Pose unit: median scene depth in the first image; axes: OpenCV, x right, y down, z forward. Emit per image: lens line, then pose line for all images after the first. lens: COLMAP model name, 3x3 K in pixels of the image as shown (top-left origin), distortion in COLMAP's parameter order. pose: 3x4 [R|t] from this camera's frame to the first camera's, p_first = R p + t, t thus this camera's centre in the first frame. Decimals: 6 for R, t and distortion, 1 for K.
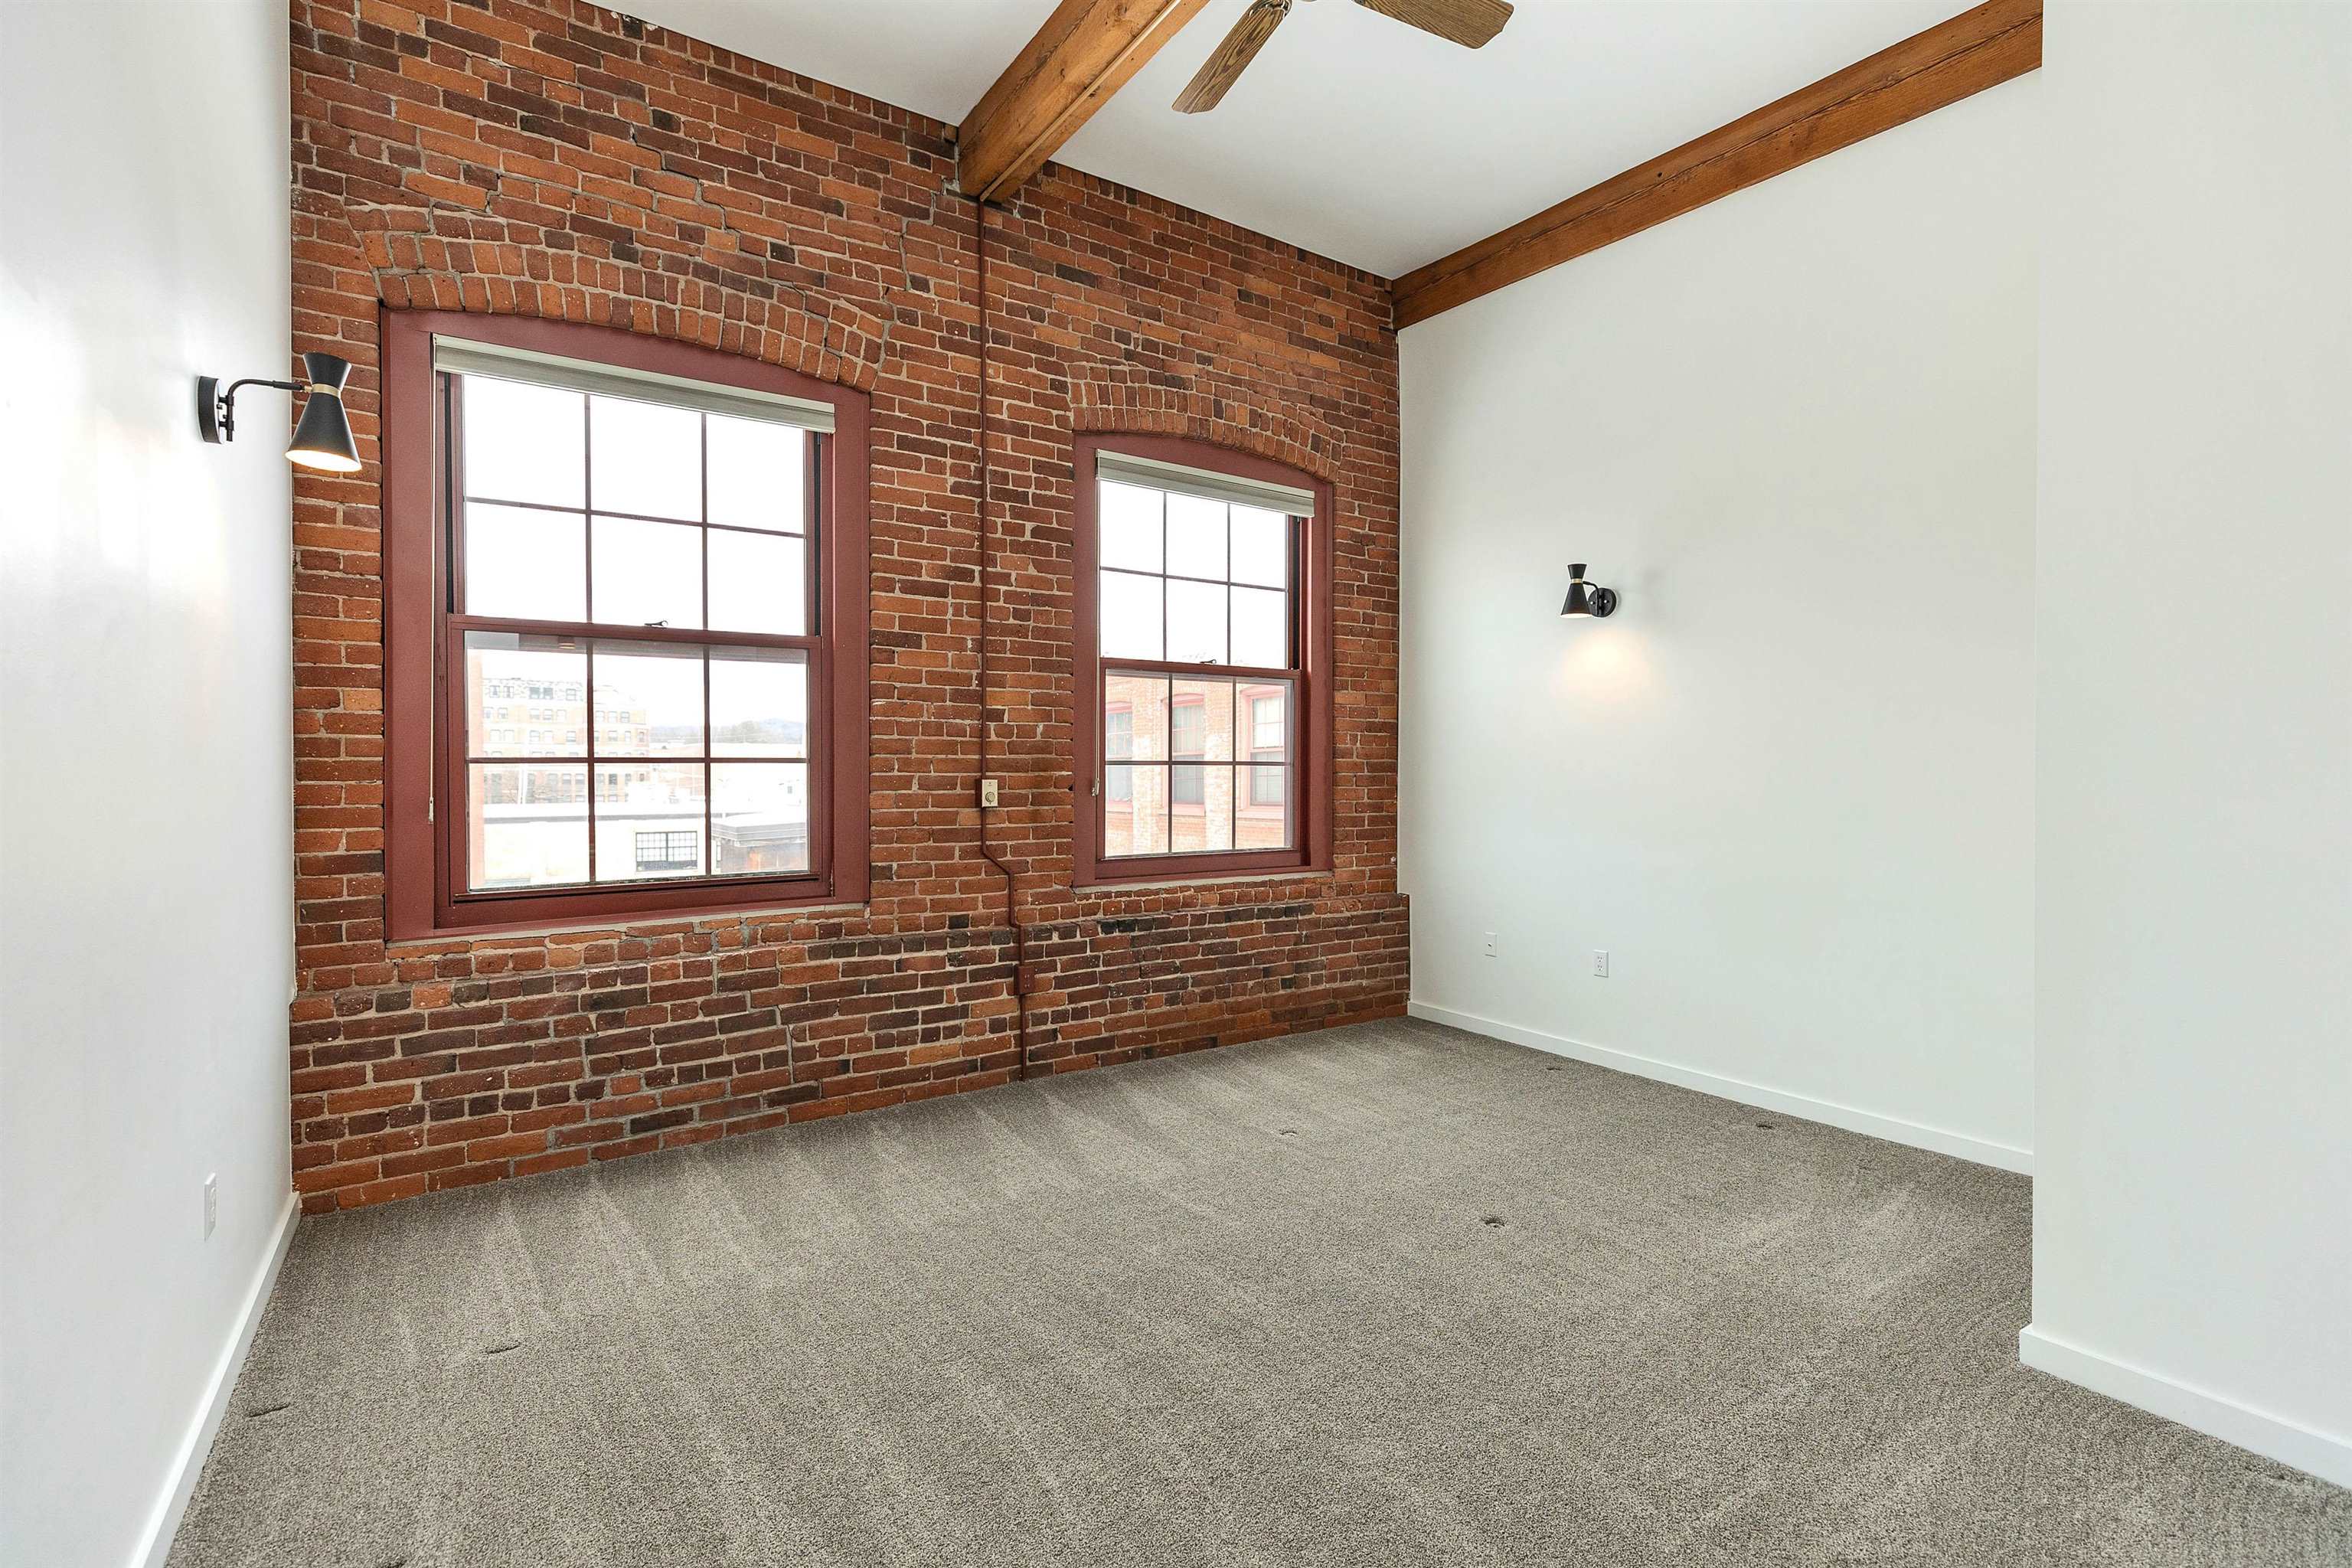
lens RADIAL K [[1053.6, 0, 1174.7], [0, 1053.6, 779.5], [0, 0, 1]] dist [0.004625, -0.000207]
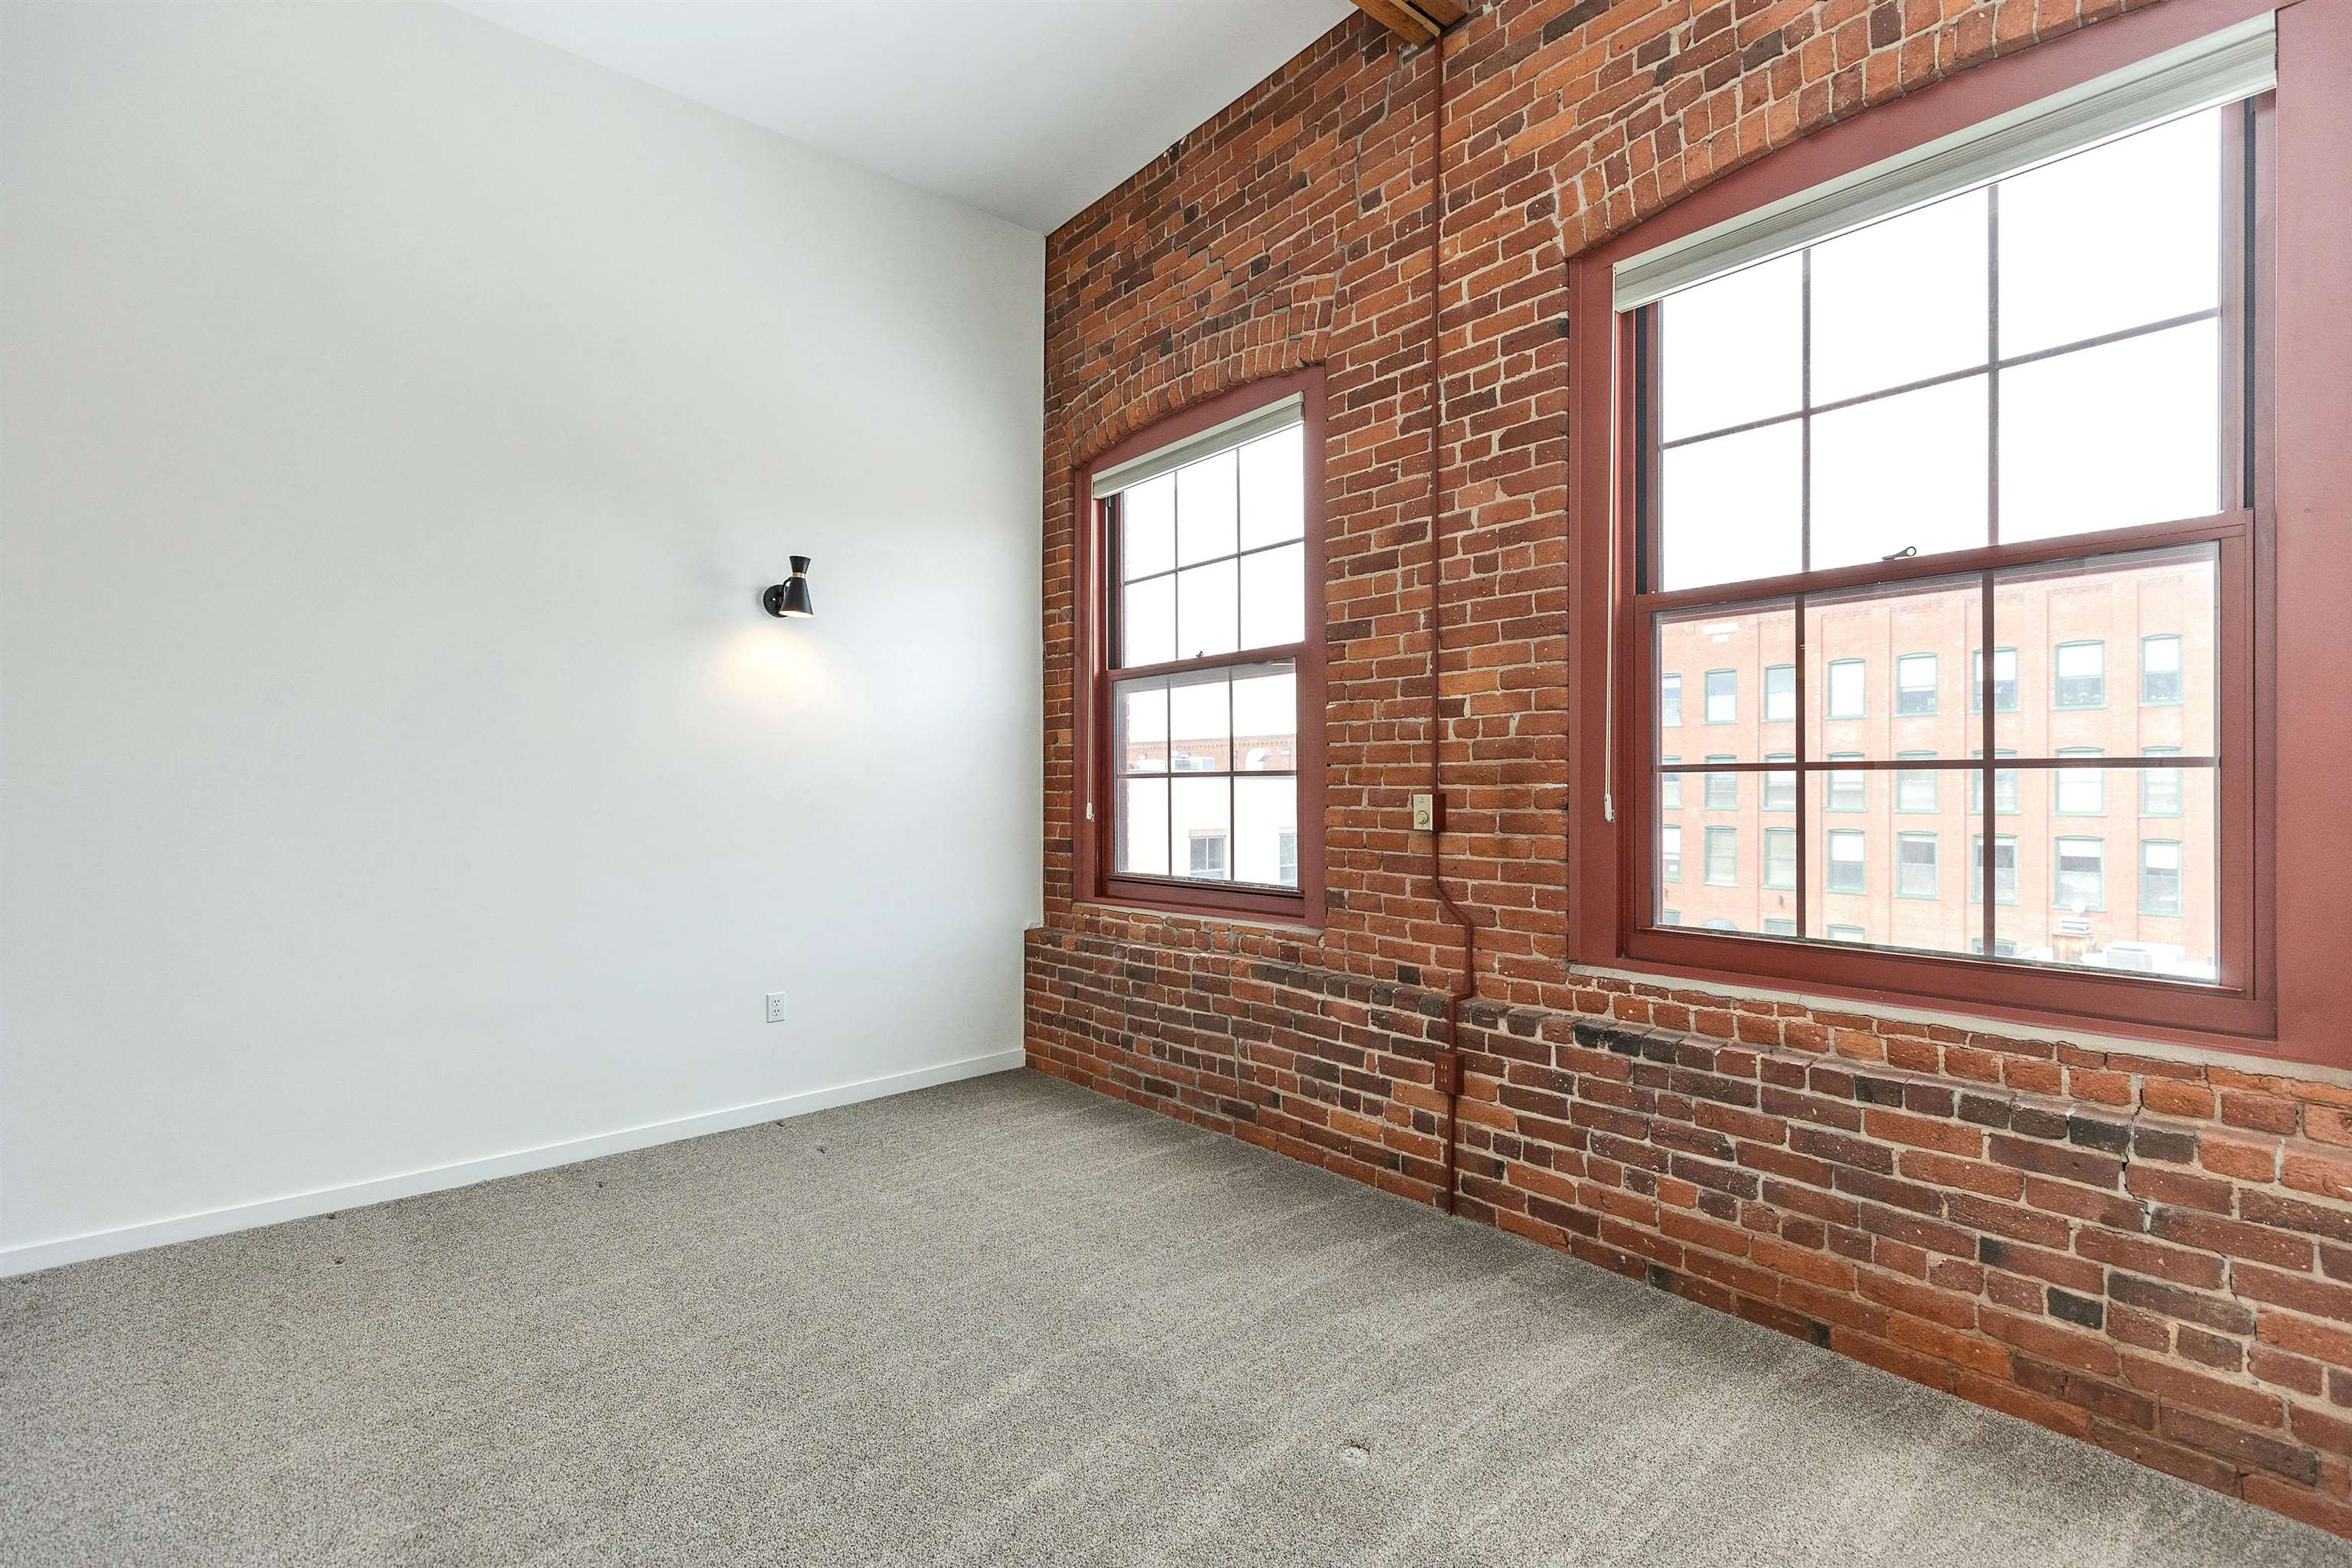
lens RADIAL K [[1053.6, 0, 1168.7], [0, 1053.6, 776.7], [0, 0, 1]] dist [0.004625, -0.000207]
pose [[0.128980, -0.006356, -0.991627, 0.557765], [-0.003090, 0.999972, -0.006812, -0.007120], [0.991642, 0.003943, 0.128957, 0.726423]]
